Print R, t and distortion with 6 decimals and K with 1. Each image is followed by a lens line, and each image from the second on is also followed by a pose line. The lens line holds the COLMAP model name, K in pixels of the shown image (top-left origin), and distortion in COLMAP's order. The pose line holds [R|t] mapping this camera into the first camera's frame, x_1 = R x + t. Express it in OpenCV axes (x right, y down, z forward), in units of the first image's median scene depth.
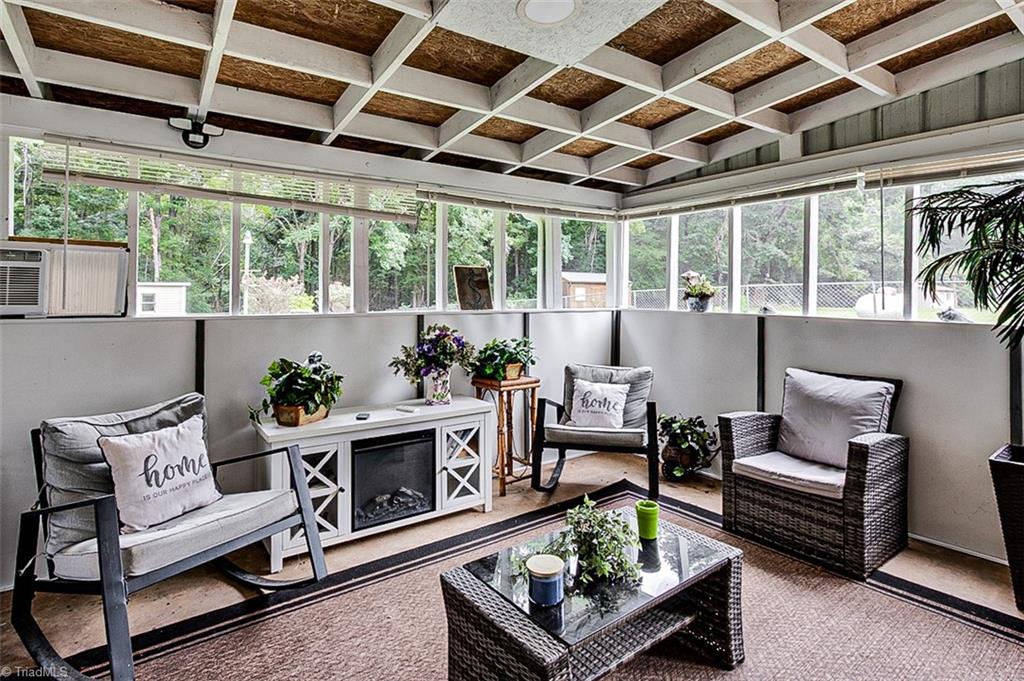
lens RADIAL K [[523.5, 0, 517.1], [0, 523.5, 281.4], [0, 0, 1]] dist [0.001558, -0.000569]
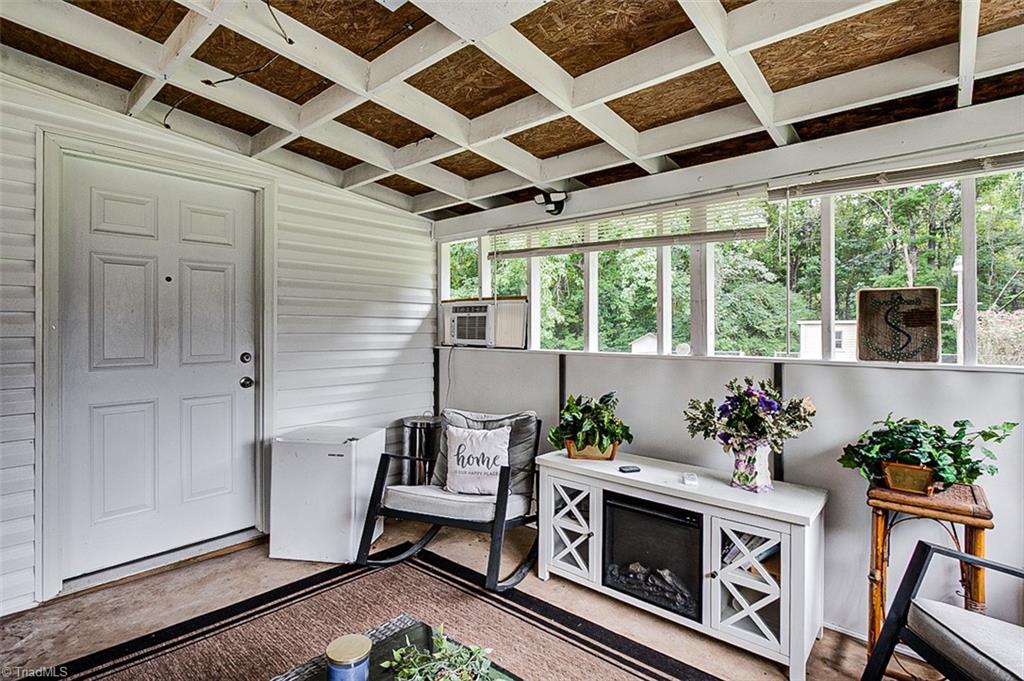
lens RADIAL K [[499.1, 0, 488.5], [0, 499.1, 333.6], [0, 0, 1]] dist [-0.004398, 0.000265]
pose [[0.216391, 0.005614, -0.976291, 0.511973], [0.021254, 0.999719, 0.010459, 0.009900], [0.976075, -0.023013, 0.216211, 0.603629]]
